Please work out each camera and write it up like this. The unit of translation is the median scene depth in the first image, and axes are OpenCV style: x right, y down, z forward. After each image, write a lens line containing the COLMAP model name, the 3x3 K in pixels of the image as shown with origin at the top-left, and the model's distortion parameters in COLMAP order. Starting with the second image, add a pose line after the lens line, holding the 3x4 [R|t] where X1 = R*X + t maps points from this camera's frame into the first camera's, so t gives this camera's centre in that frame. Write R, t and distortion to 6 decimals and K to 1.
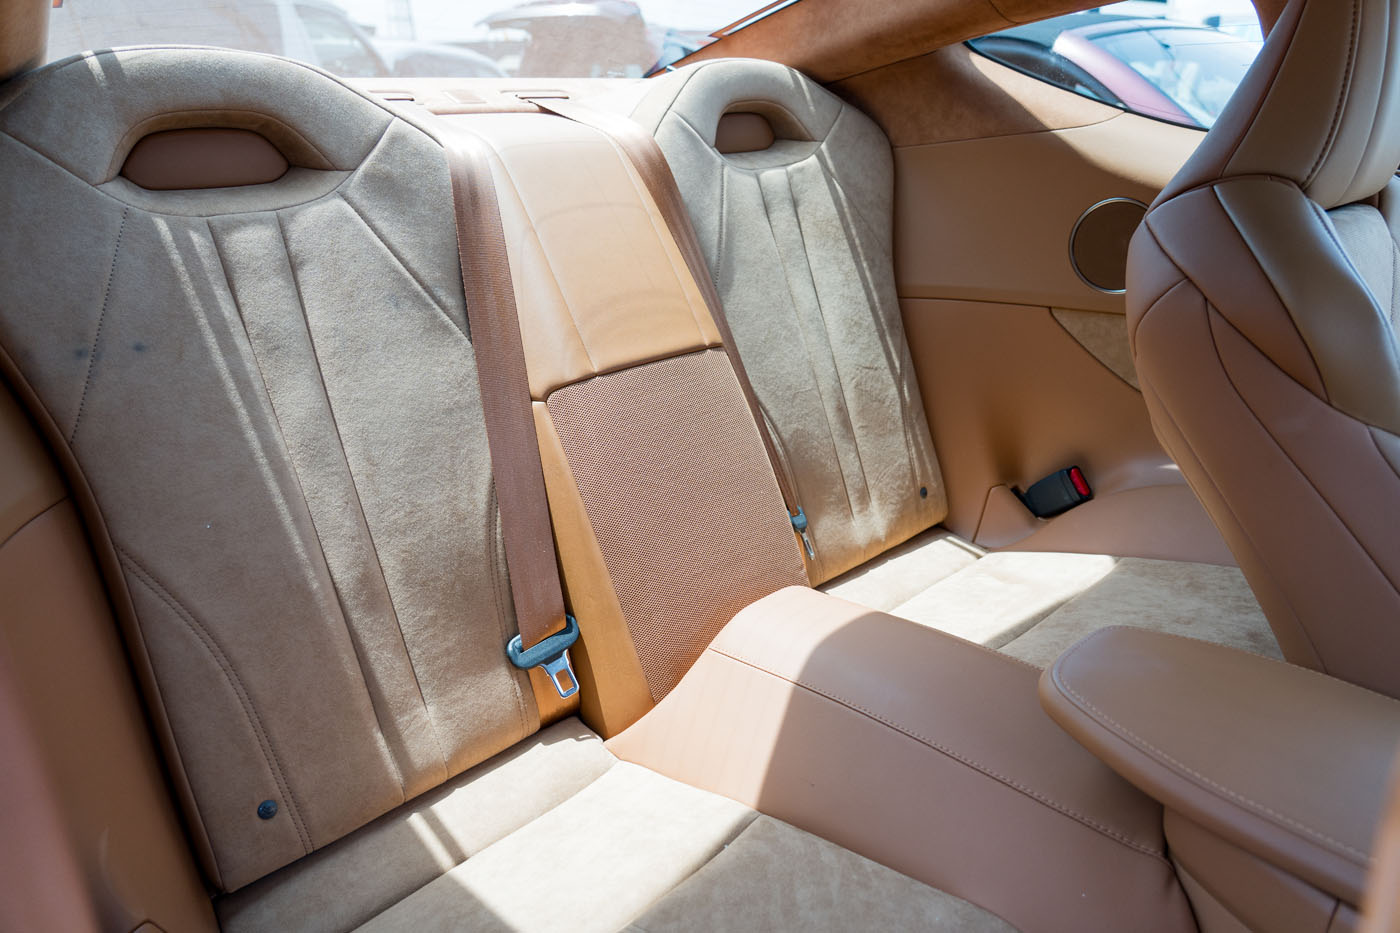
lens RADIAL K [[924.6, 0, 691.9], [0, 924.6, 467.4], [0, 0, 1]] dist [-0.027395, 0.002465]
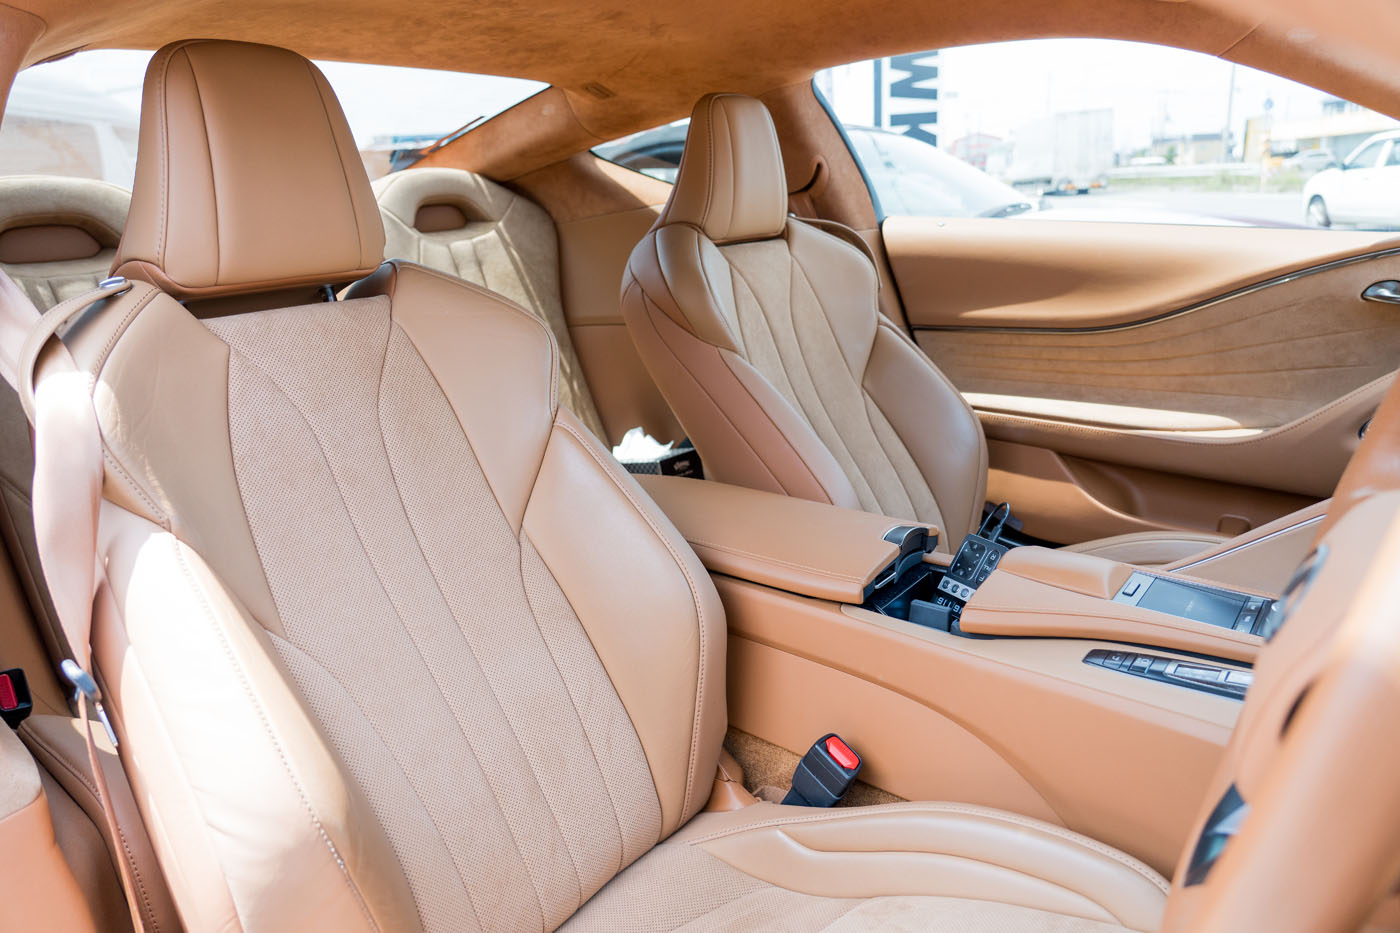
lens RADIAL K [[924.6, 0, 710.4], [0, 924.6, 473.0], [0, 0, 1]] dist [-0.027395, 0.002465]
pose [[0.985005, -0.081191, 0.152229, 0.217473], [0.094440, 0.992155, -0.081917, 0.191814], [-0.144384, 0.095065, 0.984945, -0.445743]]
